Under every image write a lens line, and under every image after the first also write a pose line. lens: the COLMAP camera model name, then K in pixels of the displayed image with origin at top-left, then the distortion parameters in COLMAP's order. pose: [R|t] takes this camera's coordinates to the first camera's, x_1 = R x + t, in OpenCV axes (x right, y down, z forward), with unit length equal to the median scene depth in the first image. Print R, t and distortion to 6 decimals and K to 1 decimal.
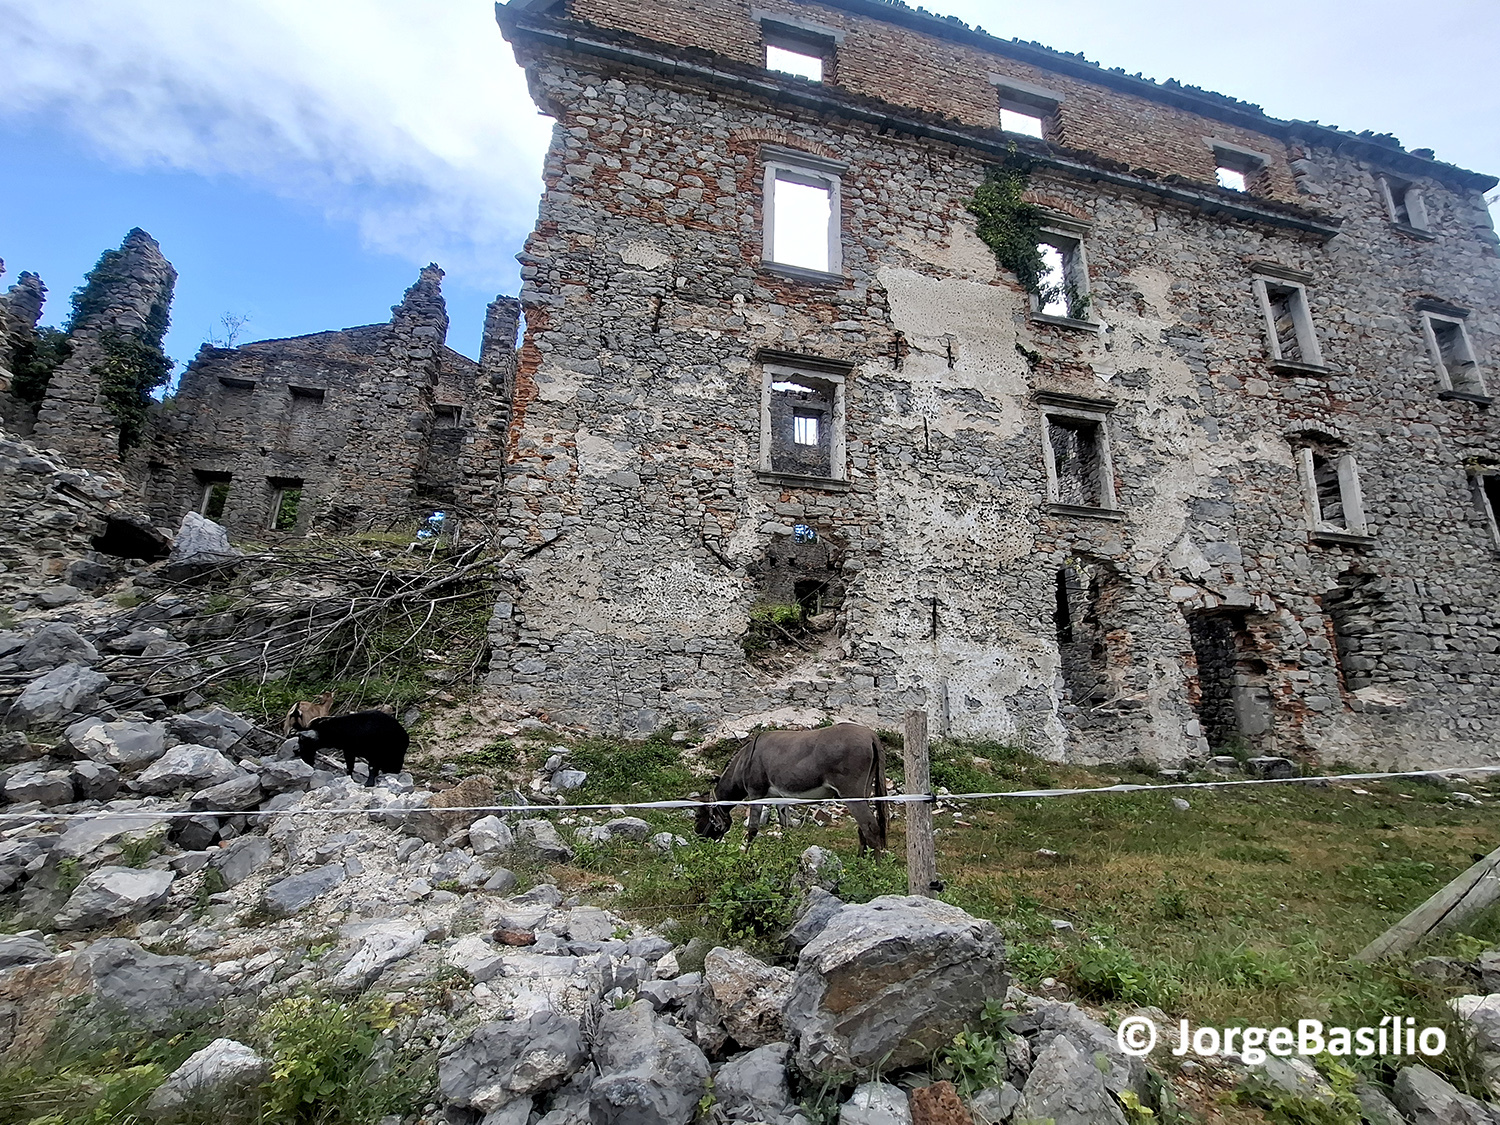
lens RADIAL K [[590.8, 0, 751.8], [0, 590.8, 563.6], [0, 0, 1]] dist [-0.005257, 0.001197]
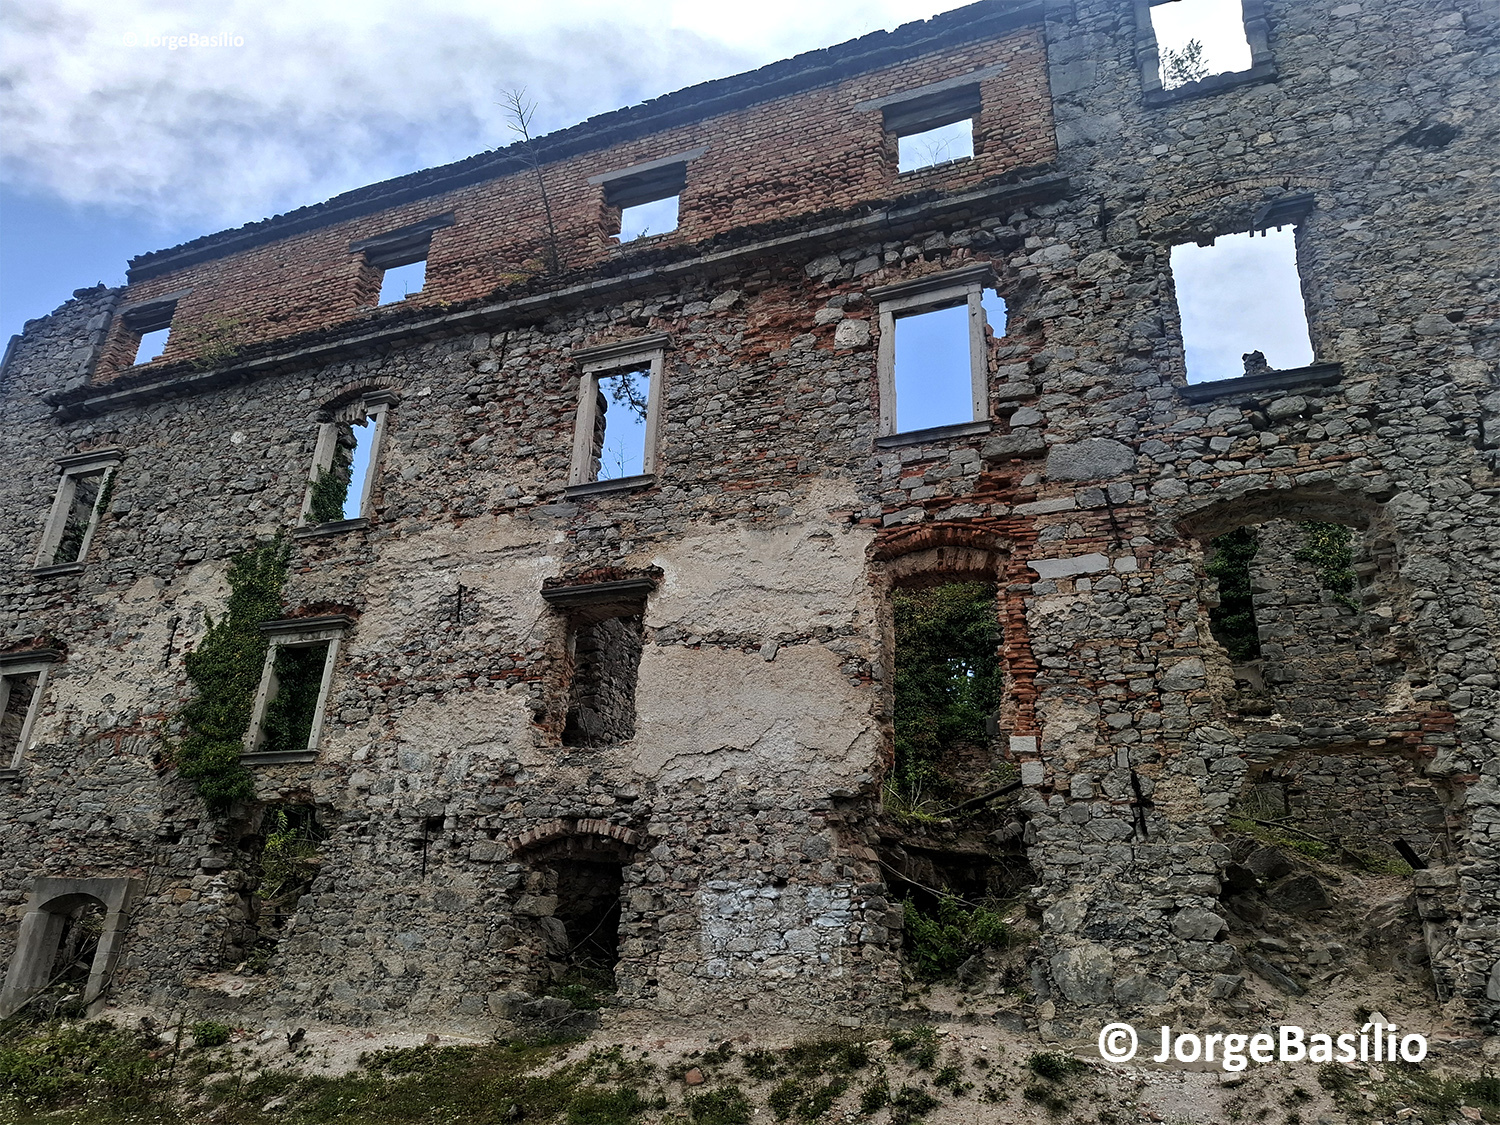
lens RADIAL K [[1027.0, 0, 749.6], [0, 1027.0, 565.5], [0, 0, 1]] dist [0.041358, -0.038554]
pose [[0.825715, -0.200600, -0.527214, -1.759714], [0.112653, 0.974446, -0.194332, -0.264914], [0.552724, 0.101070, 0.827213, -0.687615]]
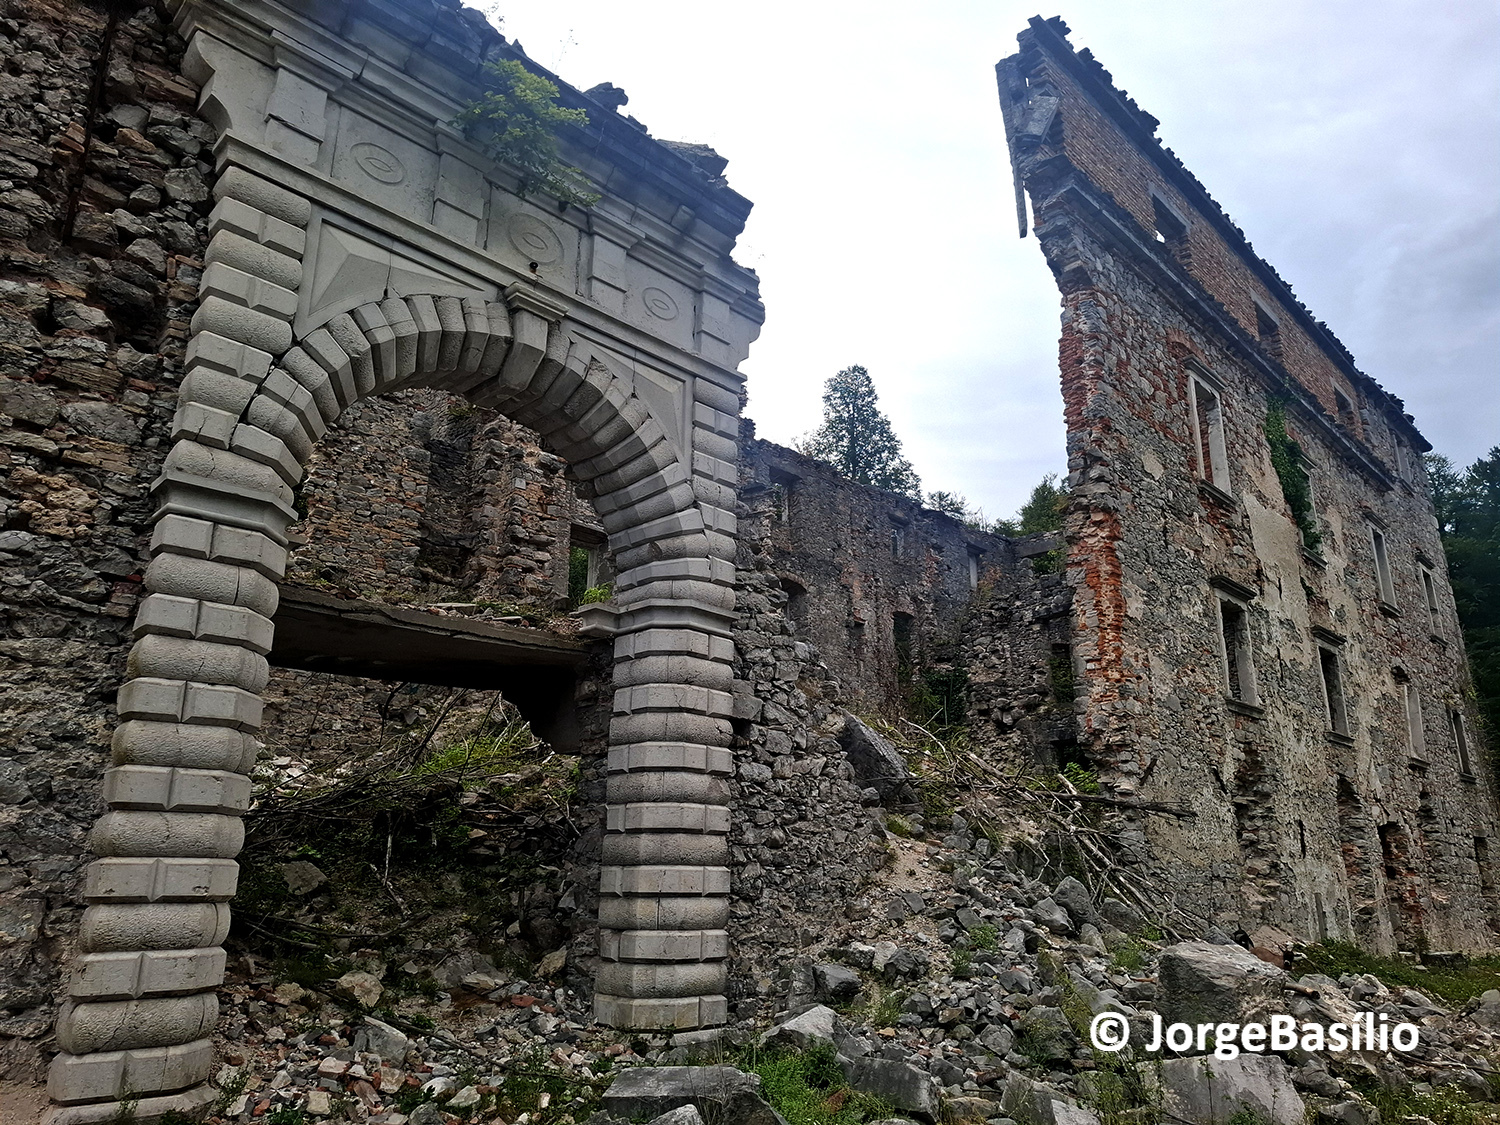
lens RADIAL K [[1027.0, 0, 755.9], [0, 1027.0, 566.6], [0, 0, 1]] dist [0.041358, -0.038554]
pose [[0.842514, 0.145924, 0.518533, -1.557998], [-0.123695, 0.989295, -0.077424, -0.128414], [-0.524280, 0.001091, 0.851545, -0.127857]]
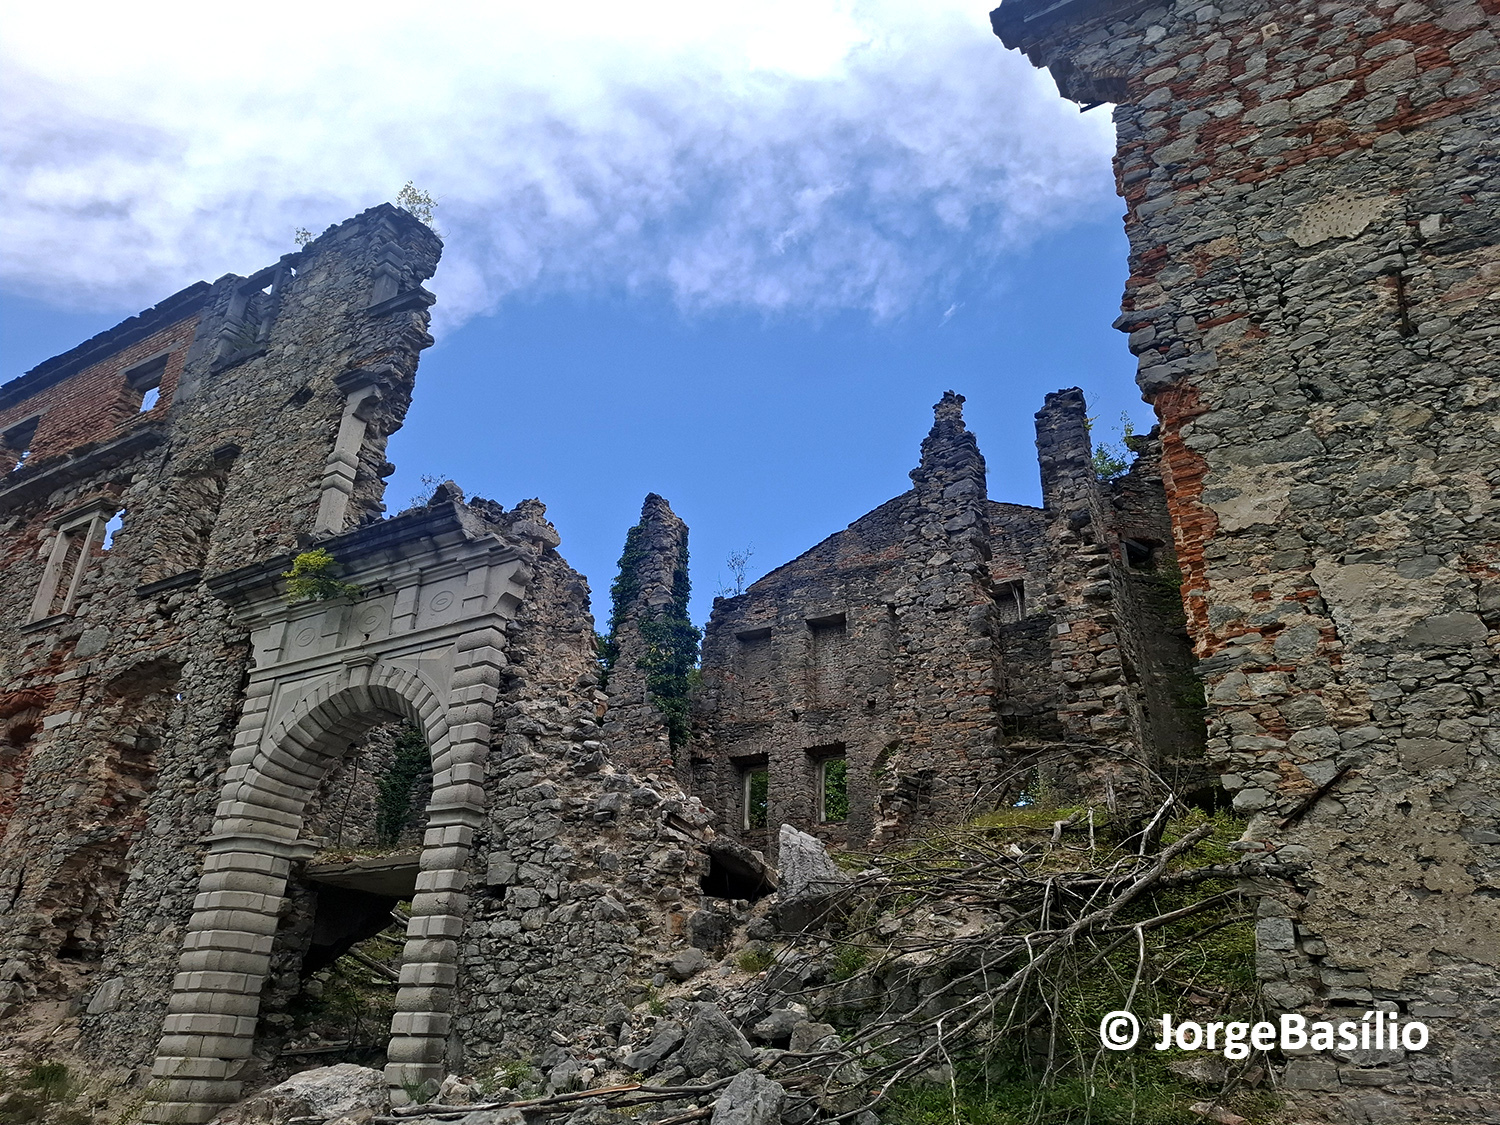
lens RADIAL K [[1027.0, 0, 750.2], [0, 1027.0, 575.8], [0, 0, 1]] dist [0.041358, -0.038554]
pose [[0.733368, -0.293686, -0.613123, -0.086516], [0.150496, 0.949632, -0.274863, -0.031828], [0.662965, 0.109304, 0.740629, -0.016971]]
